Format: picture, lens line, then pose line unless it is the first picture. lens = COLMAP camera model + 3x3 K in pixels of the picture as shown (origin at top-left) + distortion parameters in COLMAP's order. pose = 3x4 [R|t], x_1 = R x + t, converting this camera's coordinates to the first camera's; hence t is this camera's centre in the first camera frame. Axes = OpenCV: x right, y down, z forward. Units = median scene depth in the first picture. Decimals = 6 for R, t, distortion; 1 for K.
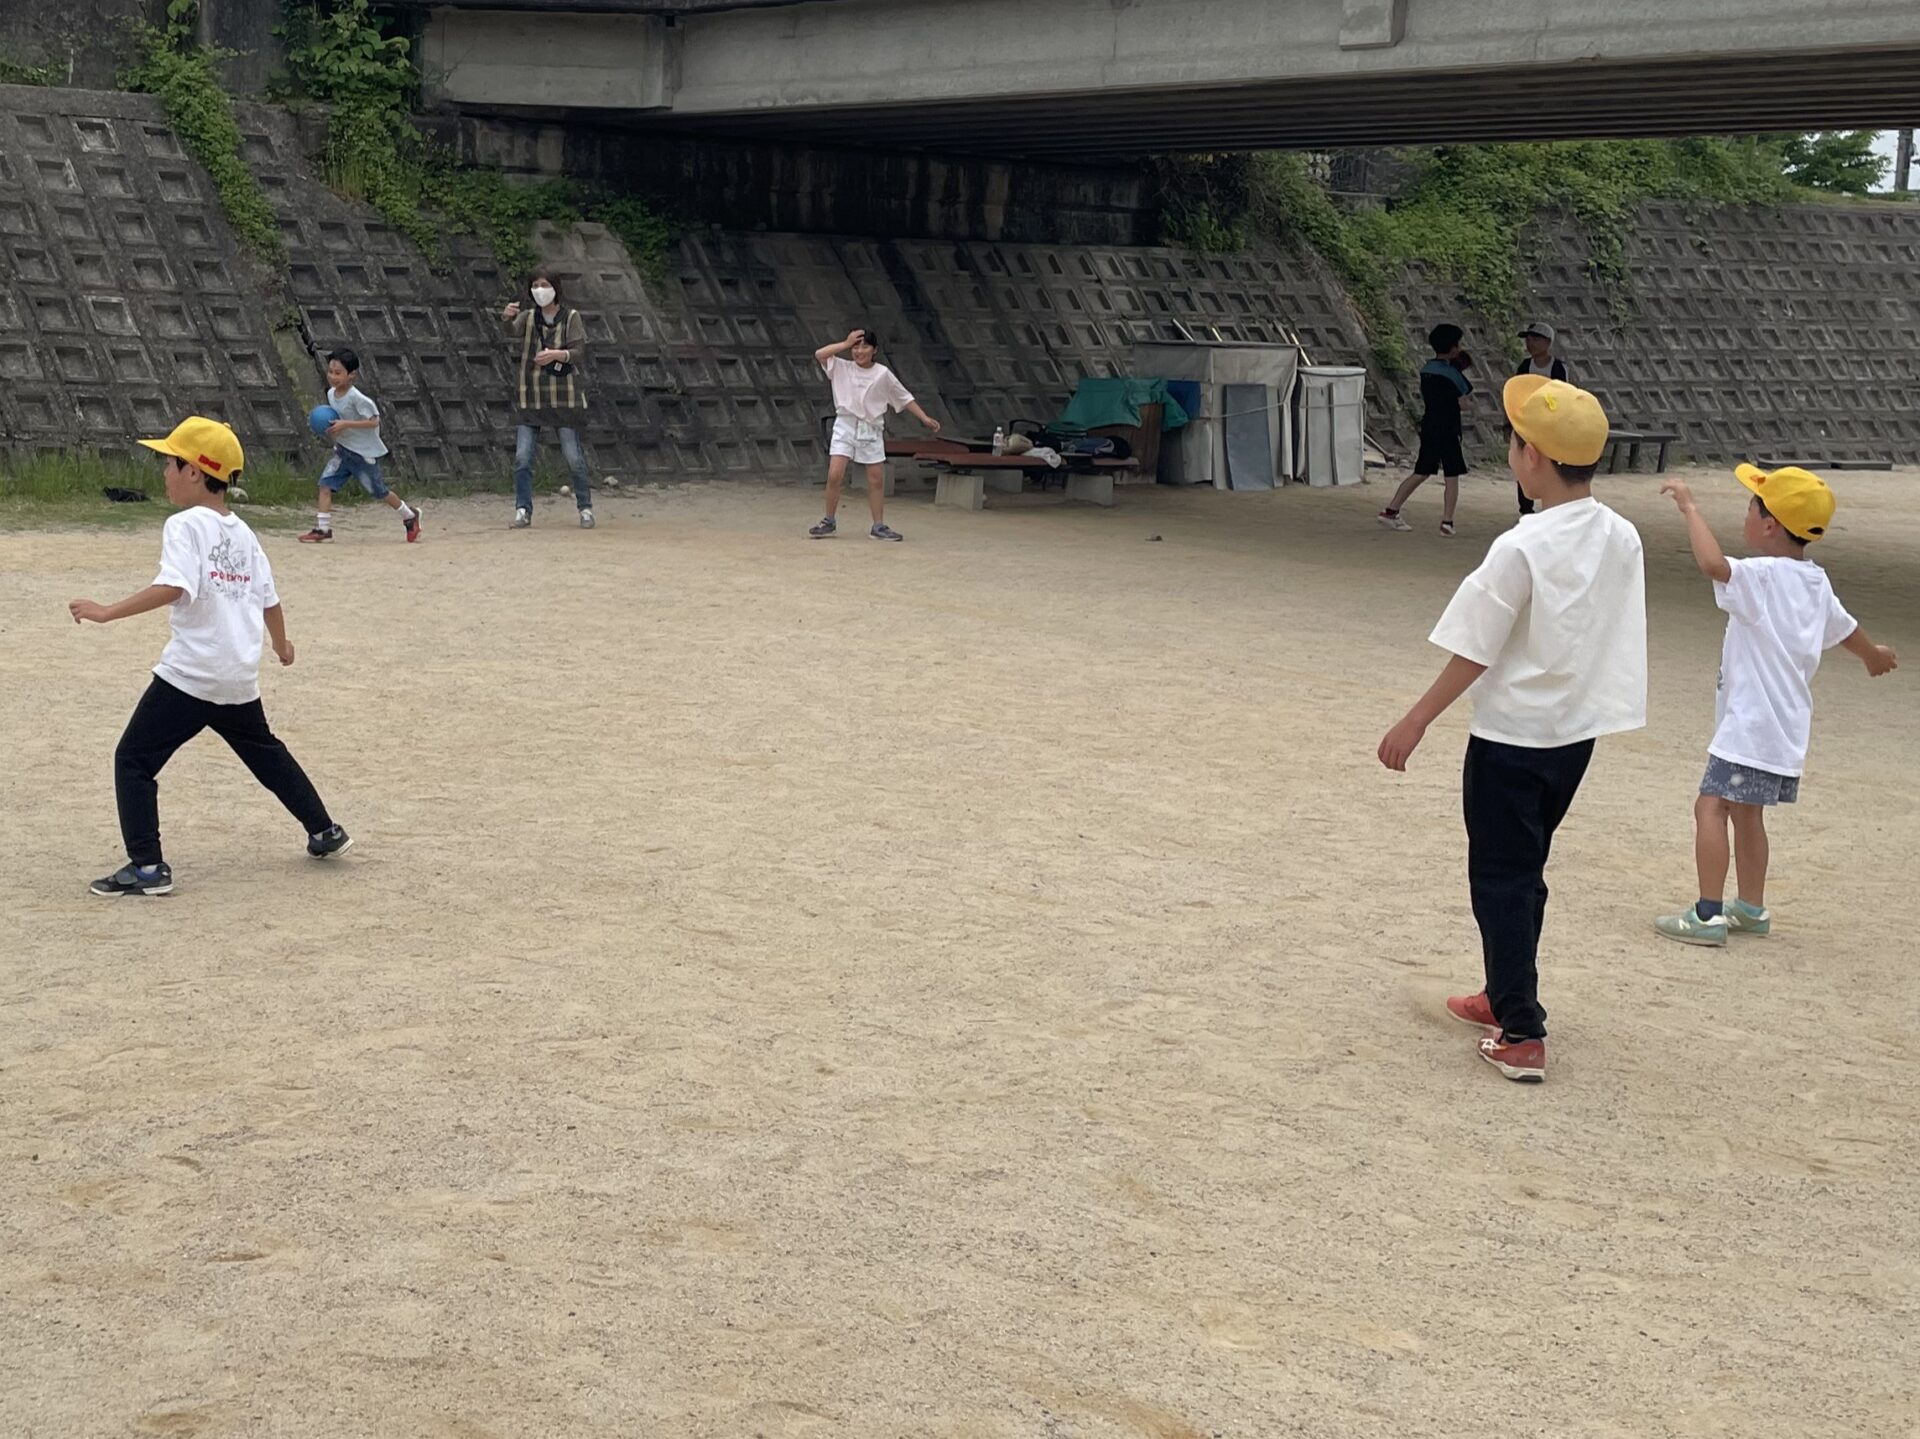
lens RADIAL K [[1449.0, 0, 960.0], [0, 1449.0, 719.5], [0, 0, 1]] dist [0.002492, -0.007439]
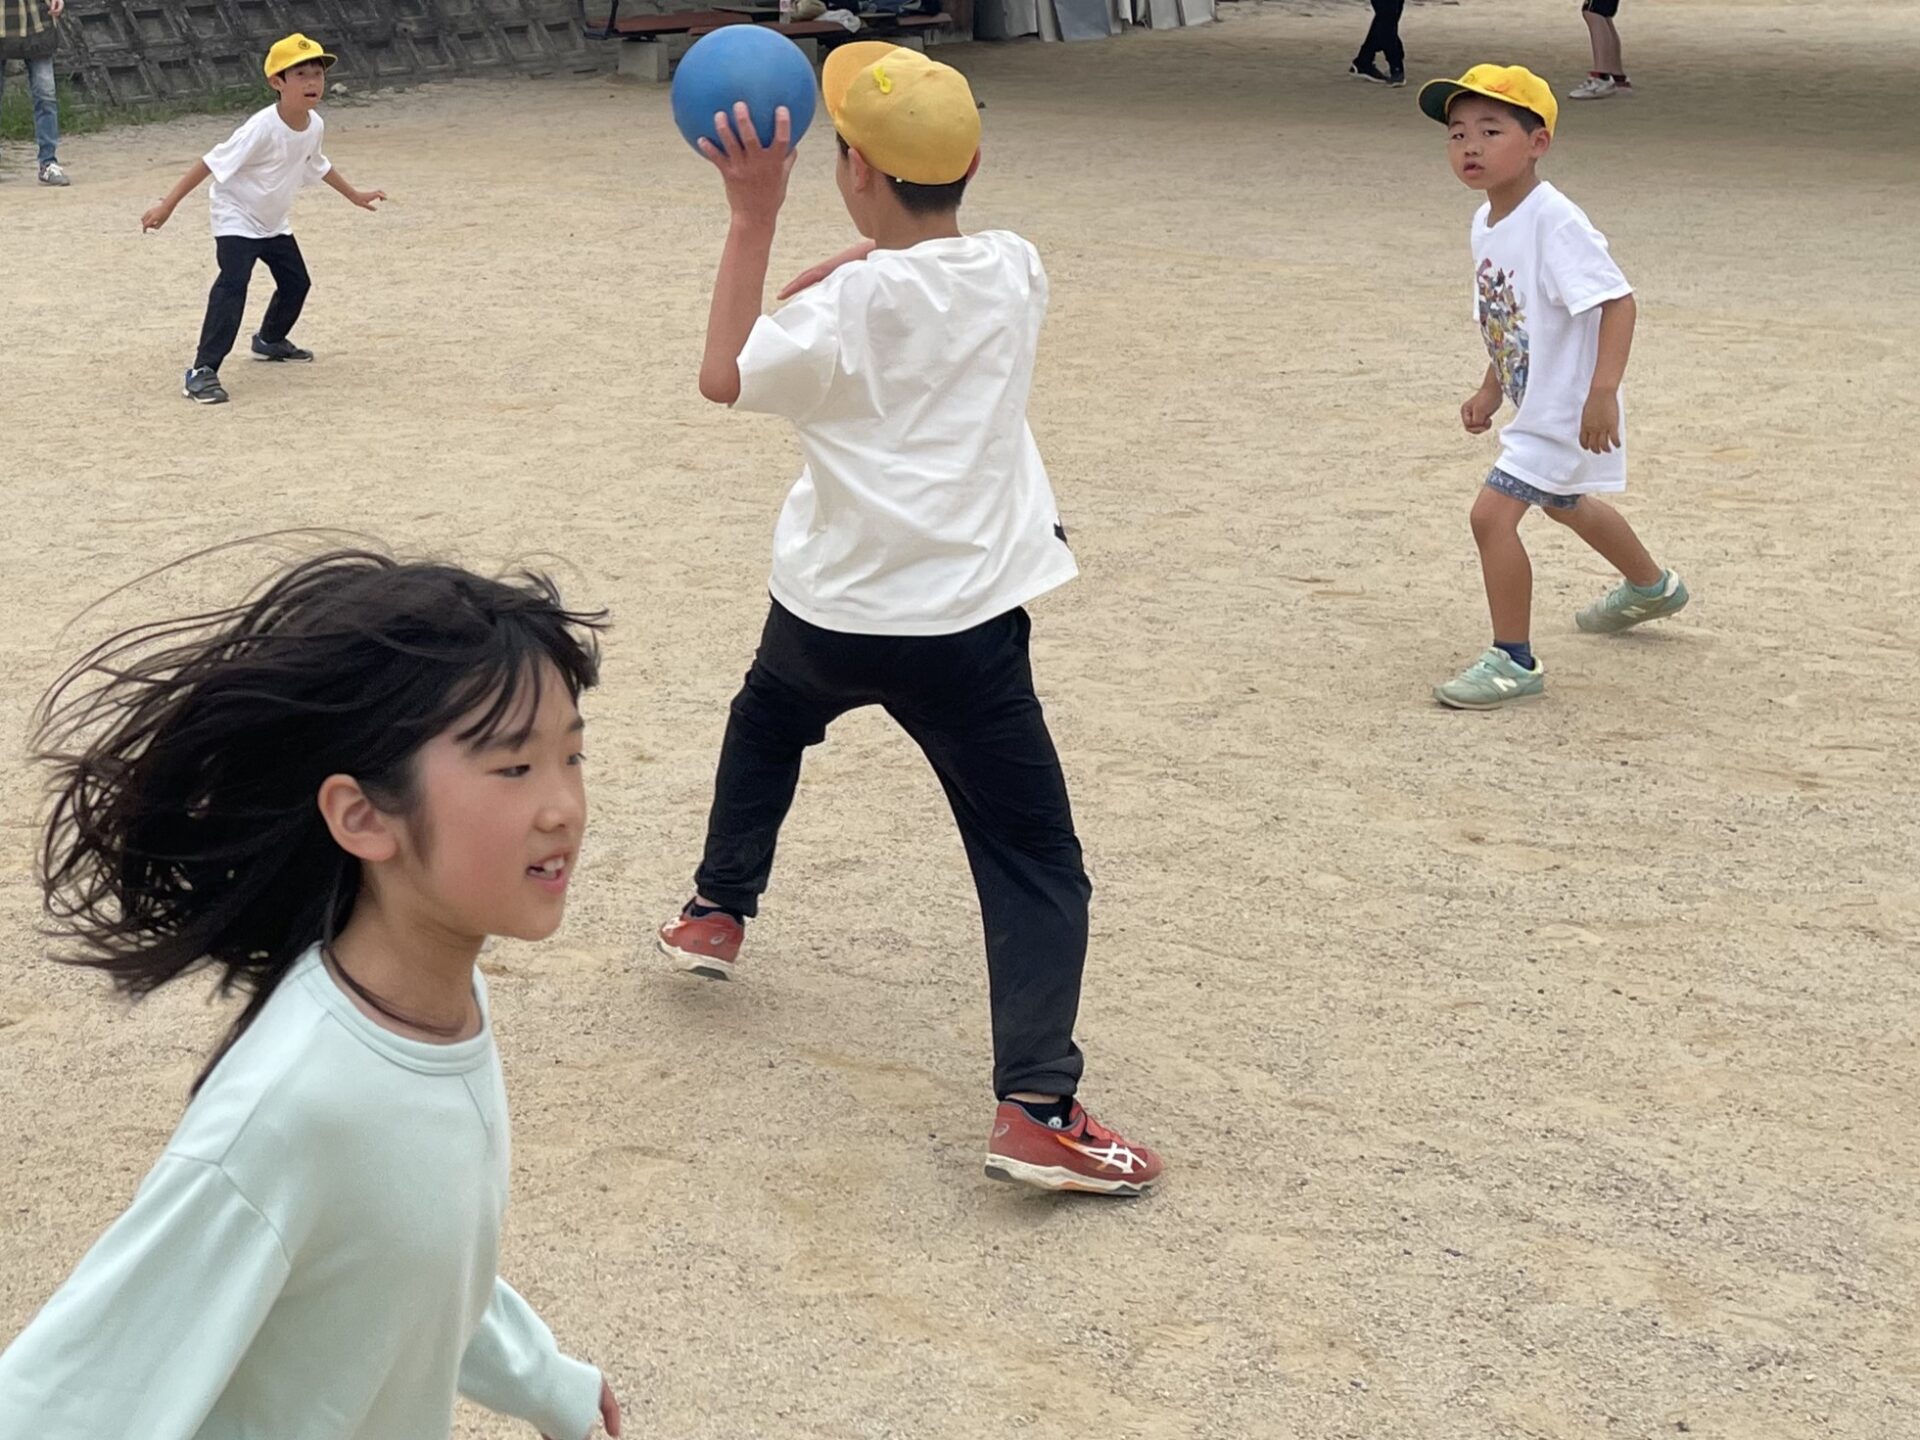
lens RADIAL K [[1449.0, 0, 960.0], [0, 1449.0, 720.0], [0, 0, 1]] dist [0.002492, -0.007439]
pose [[0.990564, -0.092570, 0.101064, 0.009777], [0.064542, 0.965610, 0.251855, 0.020073], [-0.120903, -0.242955, 0.962473, 0.195832]]
